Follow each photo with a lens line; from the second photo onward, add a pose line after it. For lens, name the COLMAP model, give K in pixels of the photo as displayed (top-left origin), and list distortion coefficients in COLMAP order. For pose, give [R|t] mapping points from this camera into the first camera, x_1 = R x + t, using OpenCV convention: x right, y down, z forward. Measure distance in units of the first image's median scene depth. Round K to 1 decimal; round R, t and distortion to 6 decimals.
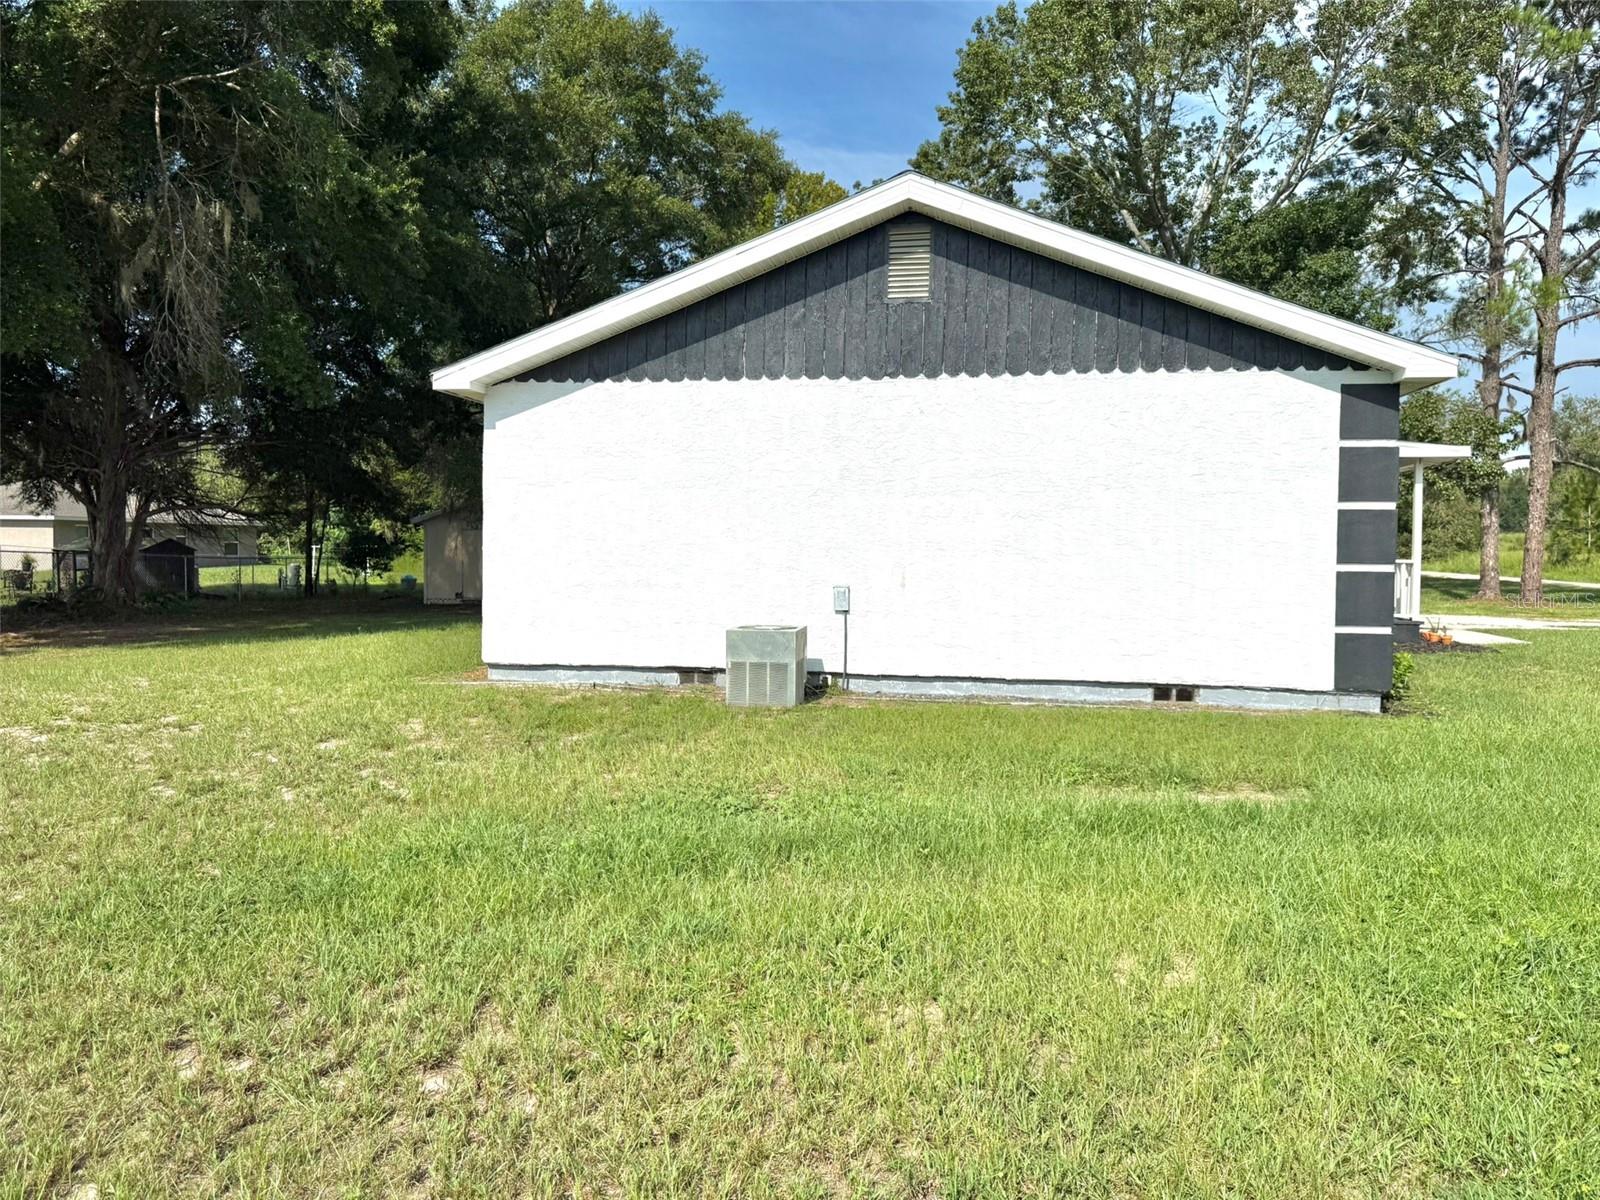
lens RADIAL K [[1131.5, 0, 800.2], [0, 1131.5, 595.6], [0, 0, 1]] dist [0.038180, -0.030743]
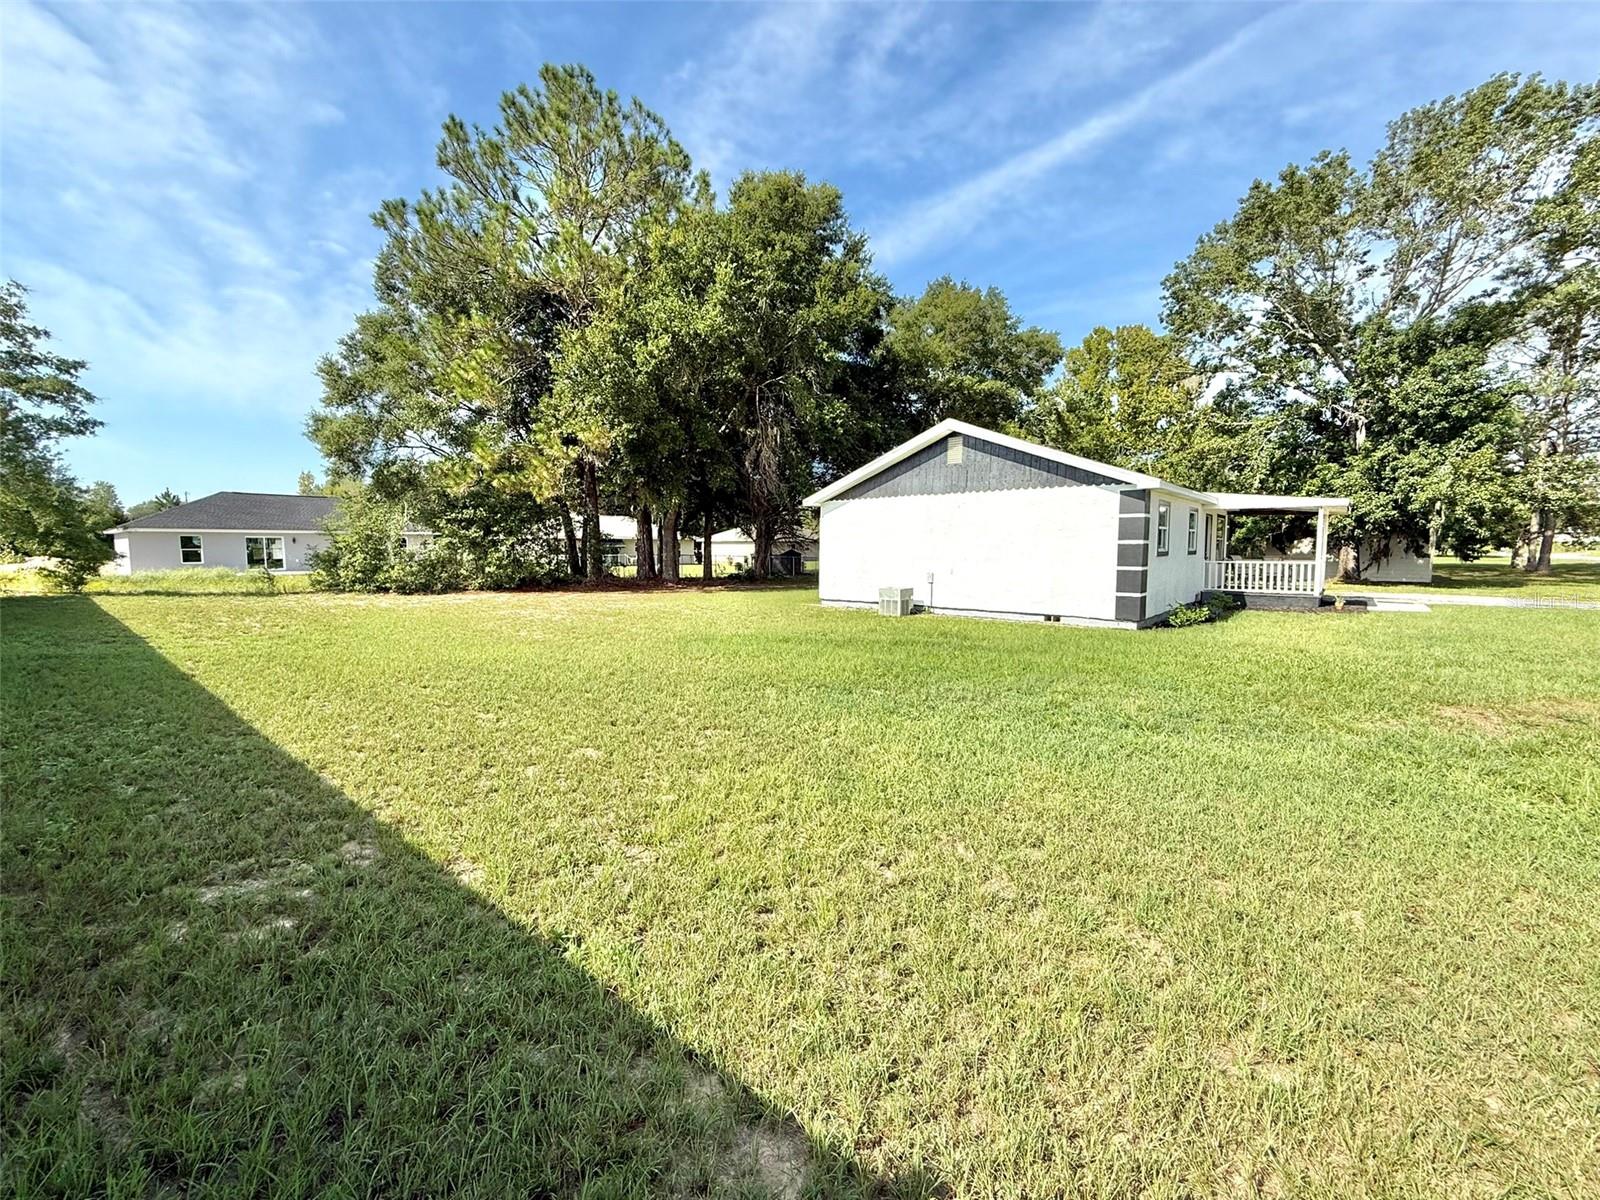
lens RADIAL K [[639.6, 0, 799.9], [0, 639.6, 598.6], [0, 0, 1]] dist [0.000634, 0.000450]
pose [[0.855354, 0.031416, -0.517091, 0.563733], [-0.012737, 0.999133, 0.039634, -0.004826], [0.517888, -0.027315, 0.855012, -0.457434]]
